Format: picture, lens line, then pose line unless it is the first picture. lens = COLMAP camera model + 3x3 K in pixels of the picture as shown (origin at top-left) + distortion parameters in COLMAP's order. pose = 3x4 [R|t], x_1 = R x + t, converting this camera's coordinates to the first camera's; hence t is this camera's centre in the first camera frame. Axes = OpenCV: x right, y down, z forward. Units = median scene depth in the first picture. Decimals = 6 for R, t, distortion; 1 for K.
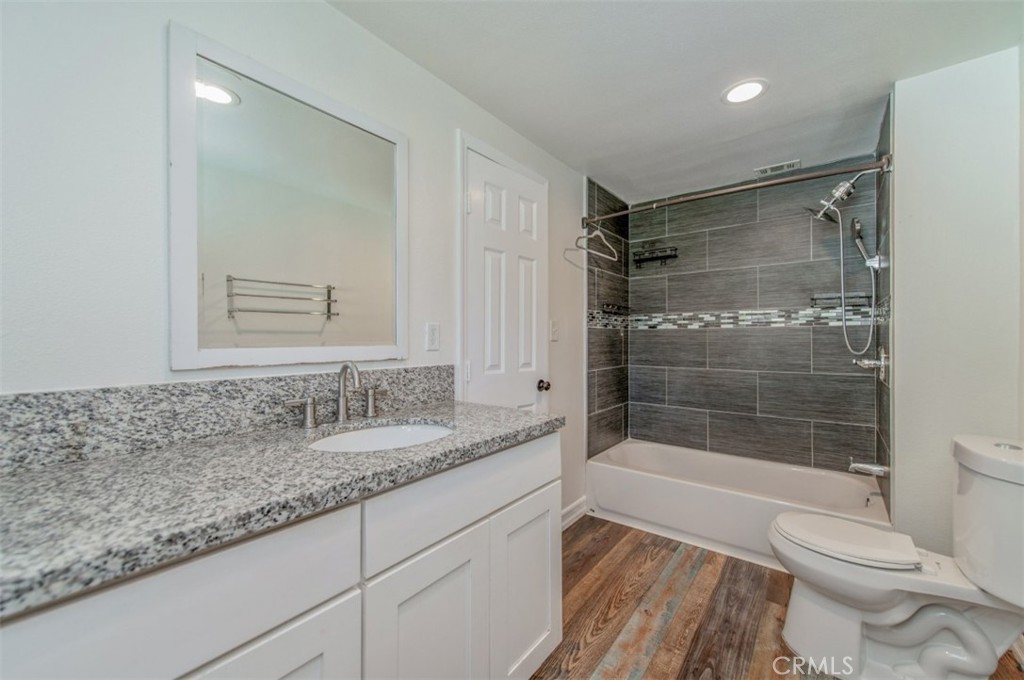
lens RADIAL K [[403.1, 0, 514.8], [0, 403.1, 338.7], [0, 0, 1]] dist [0.013189, -0.002577]
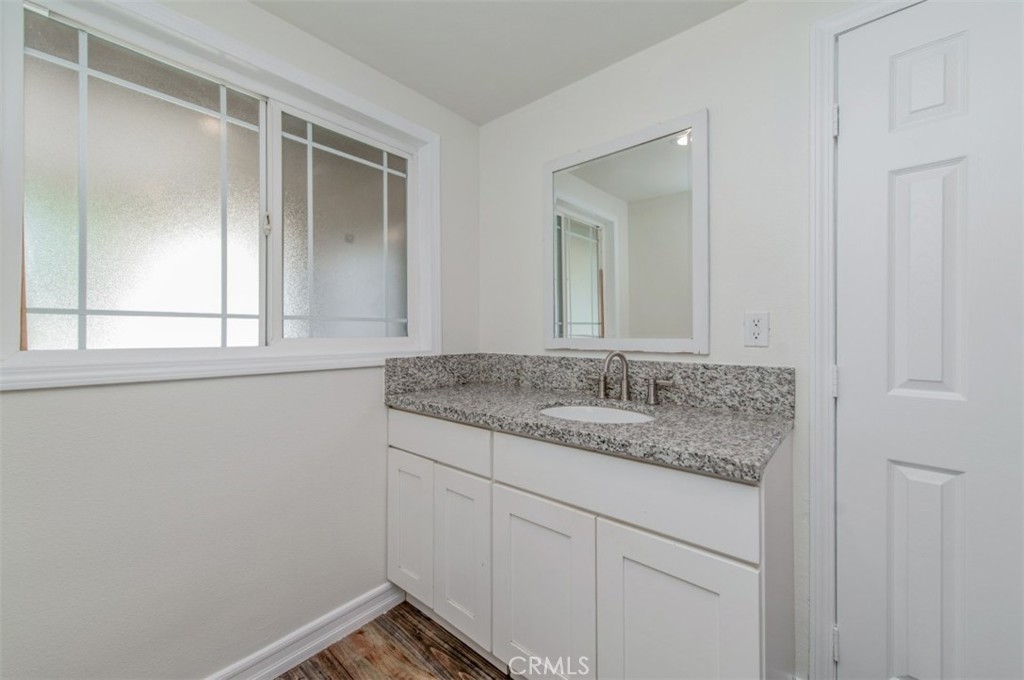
lens RADIAL K [[403.1, 0, 513.6], [0, 403.1, 334.4], [0, 0, 1]] dist [0.013189, -0.002577]
pose [[-0.059869, 0.005744, -0.998190, 0.941482], [0.003468, 0.999979, 0.005547, -0.000351], [0.998200, -0.003130, -0.059888, 0.887536]]
